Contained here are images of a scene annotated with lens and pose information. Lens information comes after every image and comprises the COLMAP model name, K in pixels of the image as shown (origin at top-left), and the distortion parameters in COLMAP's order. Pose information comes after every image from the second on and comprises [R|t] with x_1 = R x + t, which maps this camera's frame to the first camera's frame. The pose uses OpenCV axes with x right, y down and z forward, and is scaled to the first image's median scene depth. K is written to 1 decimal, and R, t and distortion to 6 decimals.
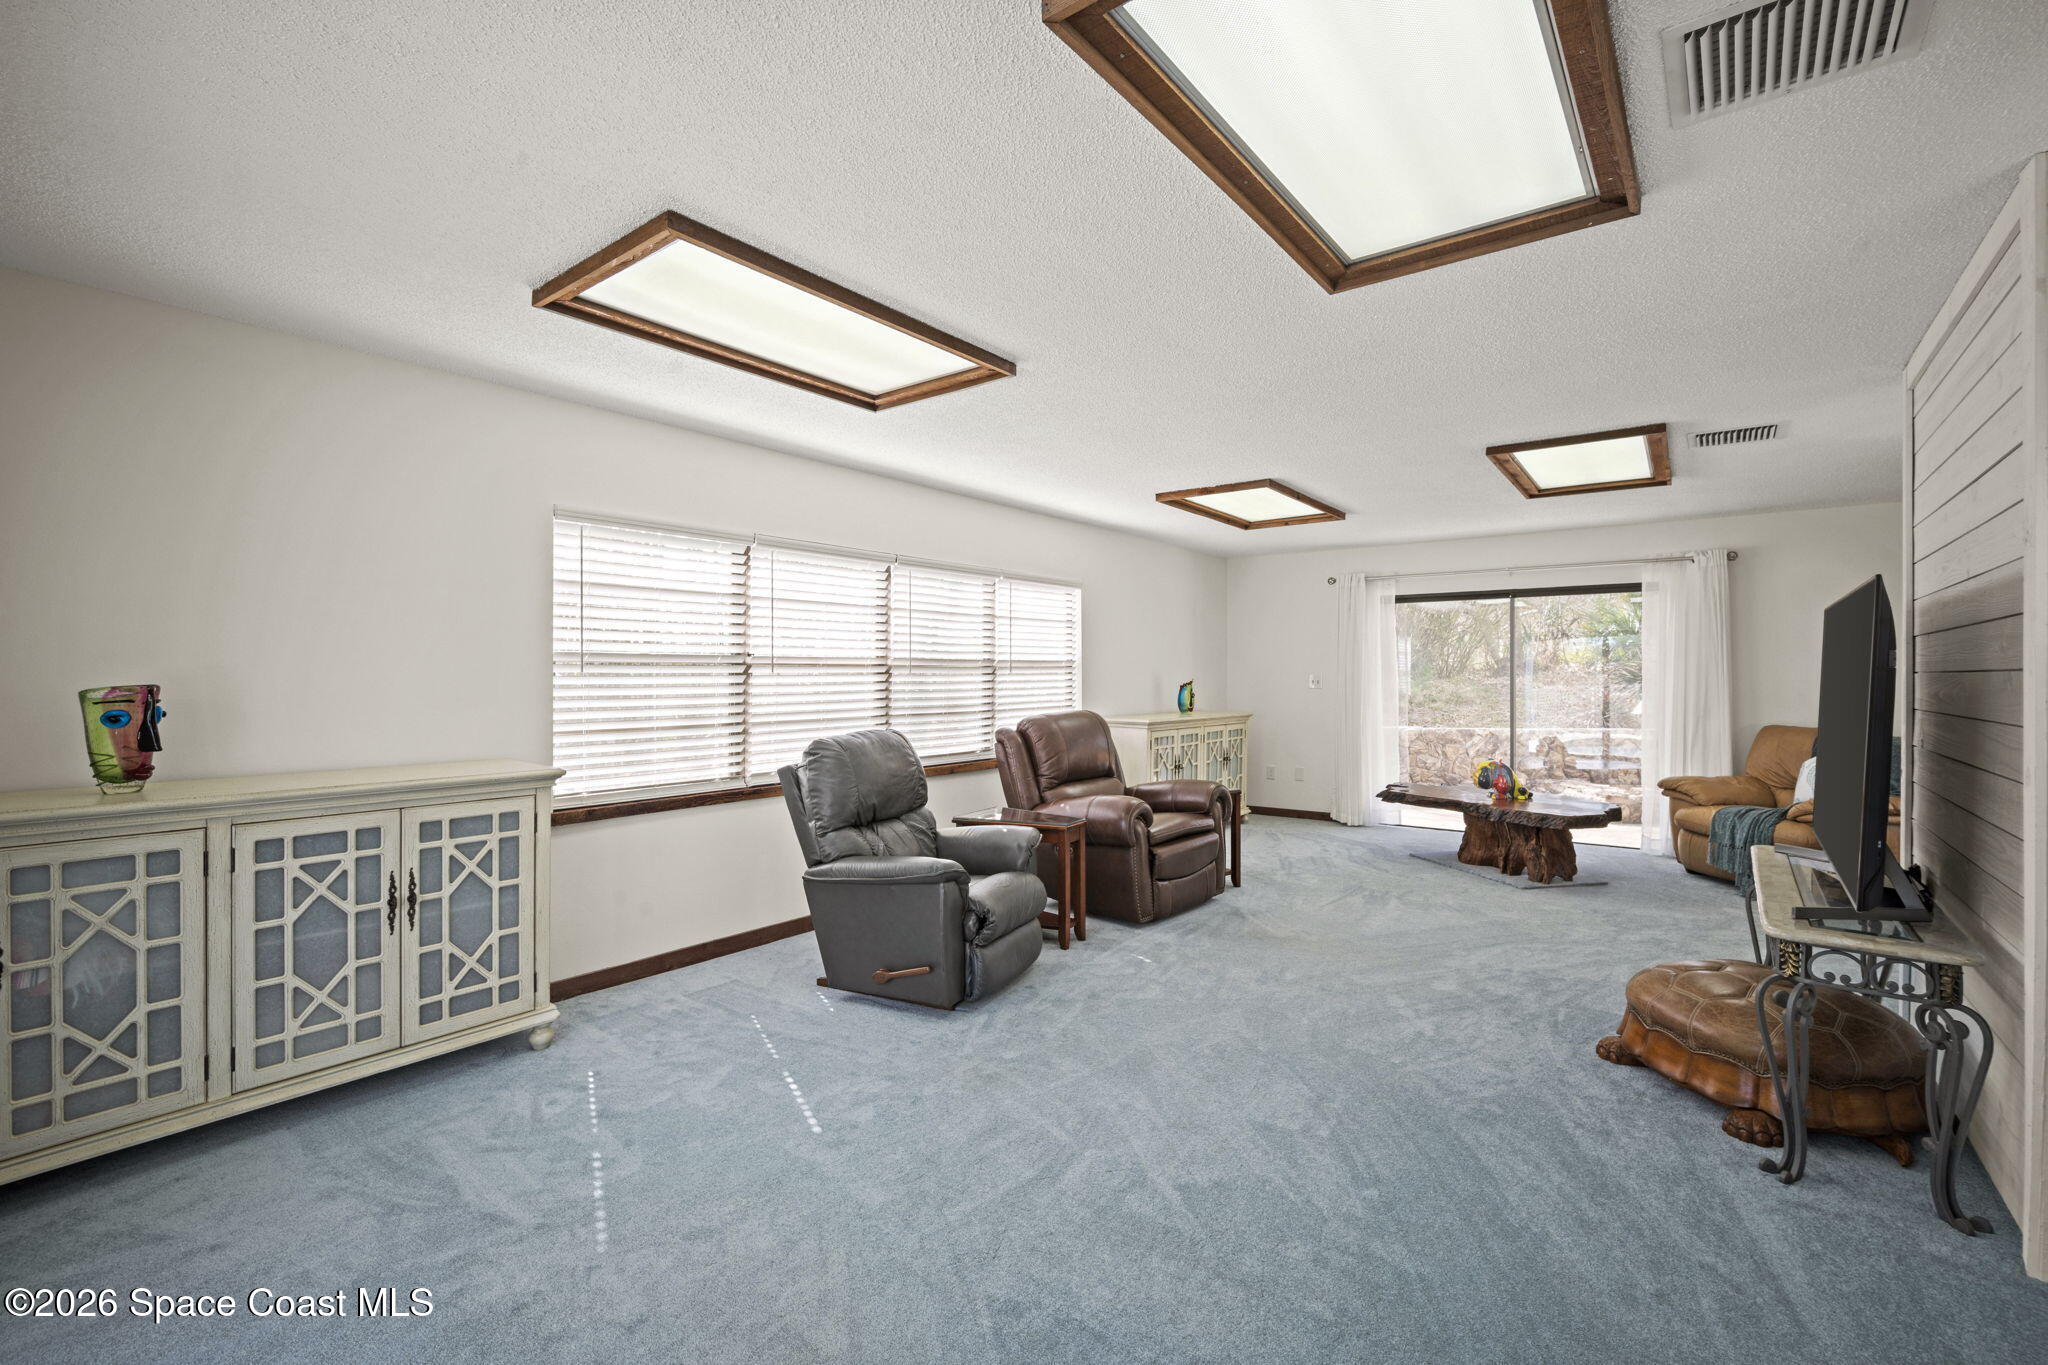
lens RADIAL K [[911.9, 0, 788.3], [0, 911.9, 683.5], [0, 0, 1]] dist [0.002826, 0.000319]
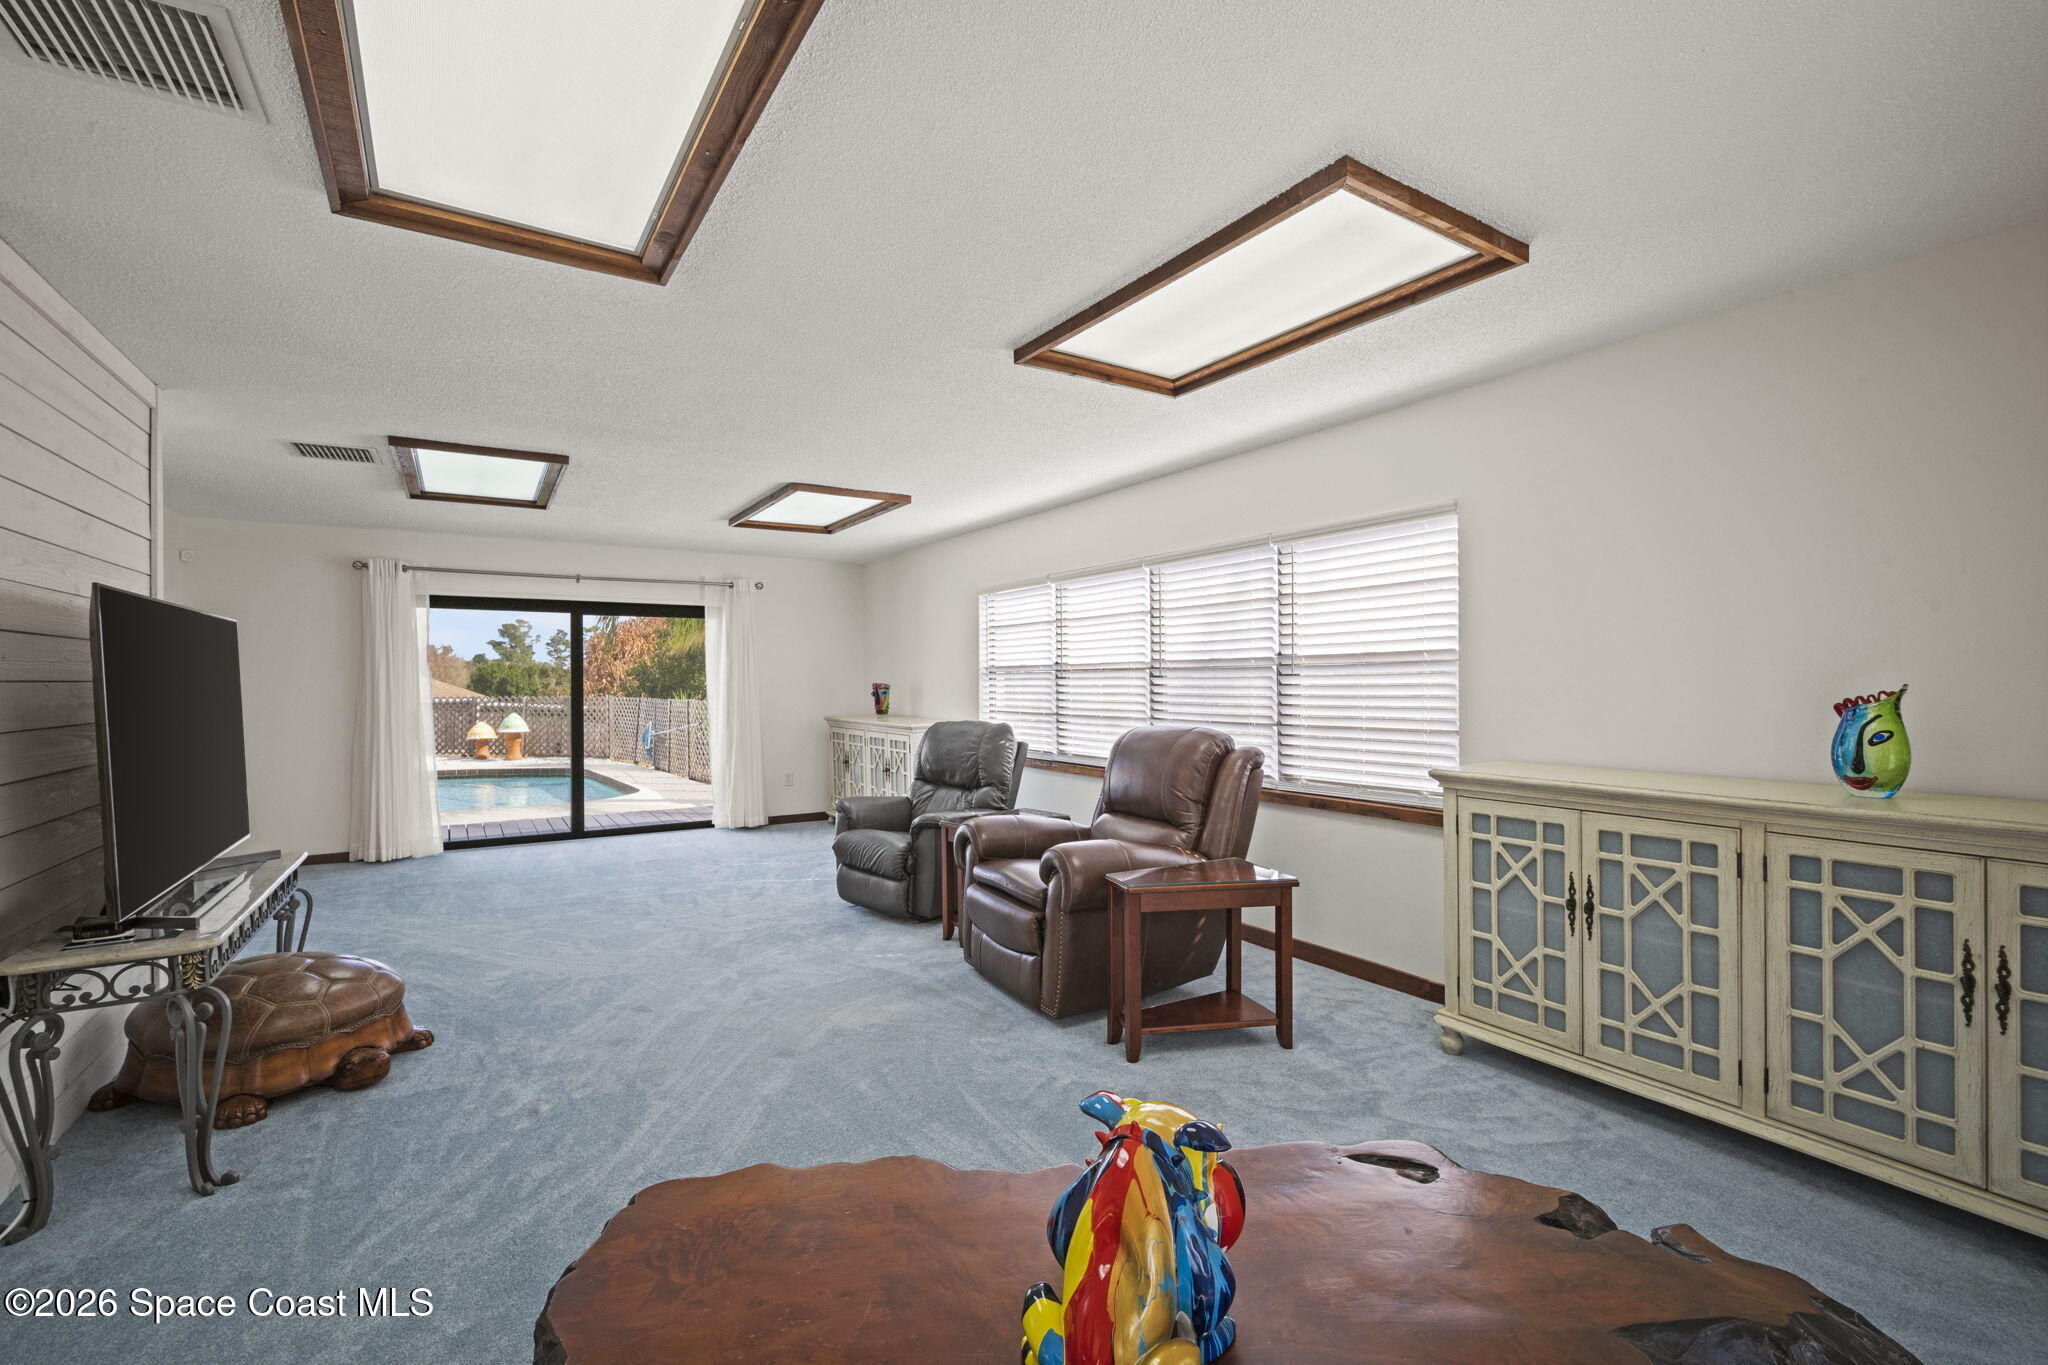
lens RADIAL K [[896.8, 0, 1025.4], [0, 896.8, 669.7], [0, 0, 1]] dist [-0.012692, -0.000293]
pose [[-0.219875, -0.007792, -0.975497, 0.610730], [-0.003062, 0.999969, -0.007297, -0.005252], [0.975523, 0.001382, -0.219892, 0.597524]]
